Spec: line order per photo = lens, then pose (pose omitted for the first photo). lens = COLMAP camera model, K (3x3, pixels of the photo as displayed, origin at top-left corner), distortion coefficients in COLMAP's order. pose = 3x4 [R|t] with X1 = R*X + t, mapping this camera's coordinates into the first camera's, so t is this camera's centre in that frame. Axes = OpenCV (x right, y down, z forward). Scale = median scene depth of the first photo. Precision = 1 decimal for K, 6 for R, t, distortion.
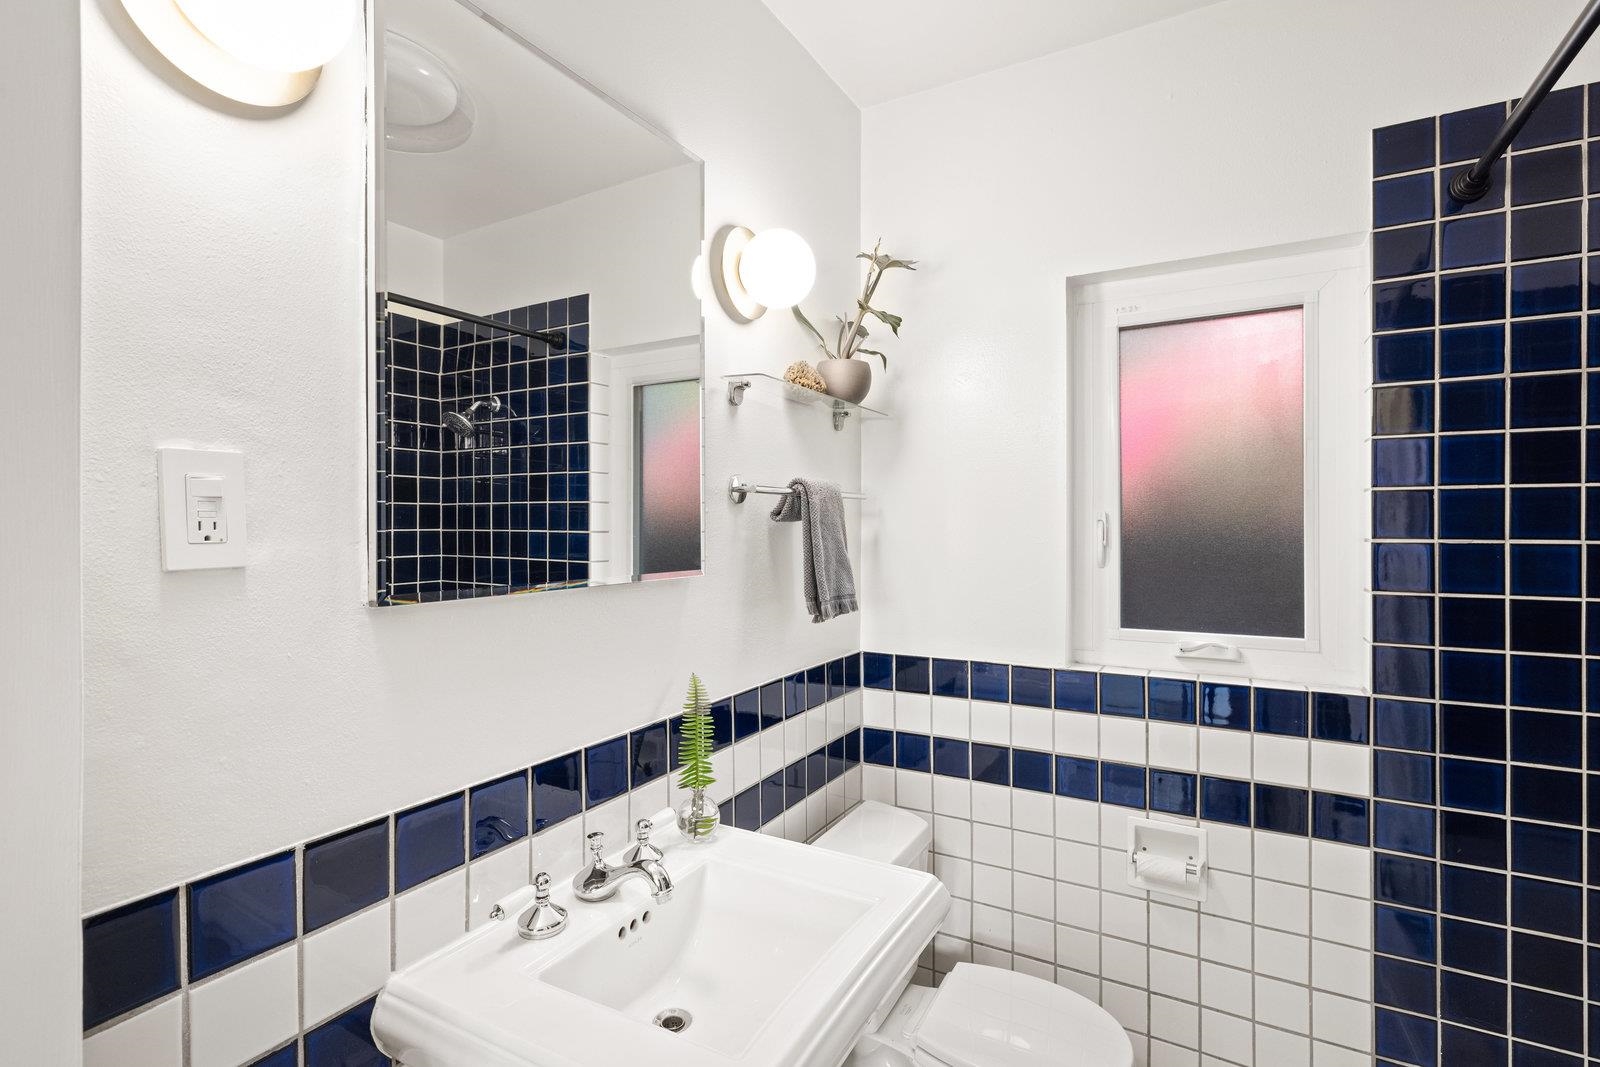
lens RADIAL K [[762.3, 0, 797.3], [0, 762.3, 527.2], [0, 0, 1]] dist [0.002831, 0.001843]
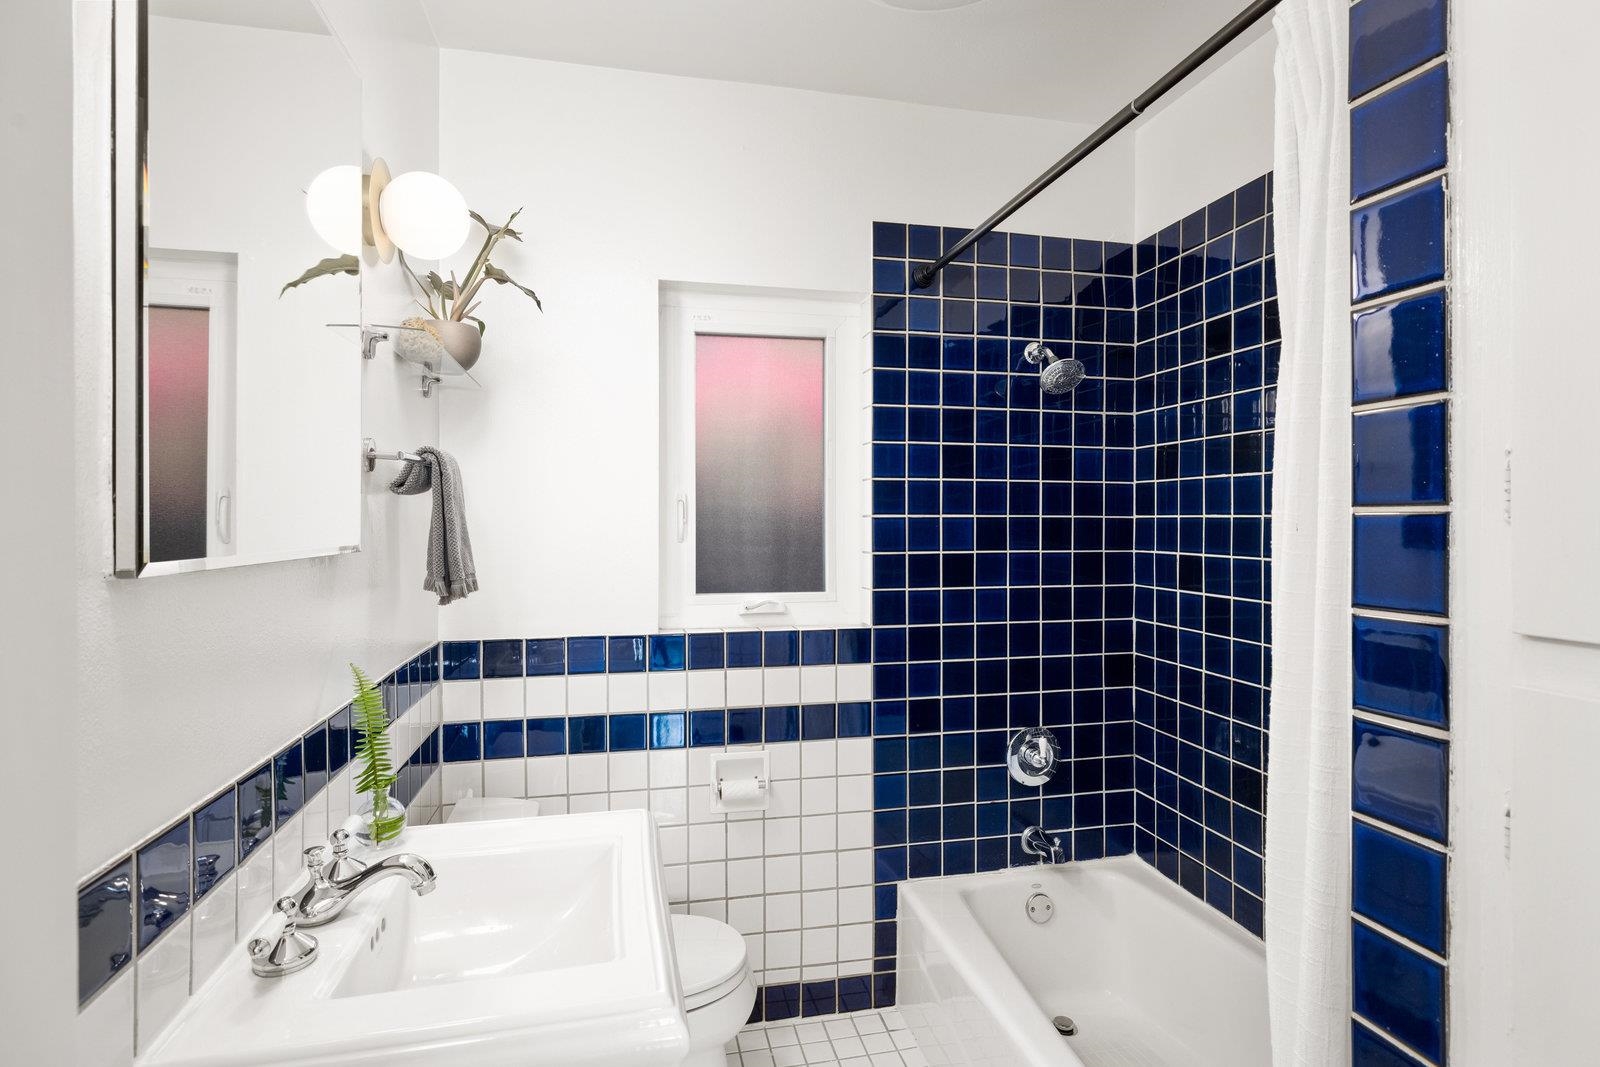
lens RADIAL K [[828.1, 0, 794.9], [0, 828.1, 525.8], [0, 0, 1]] dist [0.001775, 0.000458]
pose [[0.746381, -0.003085, 0.665512, -0.345684], [0.002493, 0.999995, 0.001839, 0.031214], [-0.665514, 0.000287, 0.746385, -0.031618]]
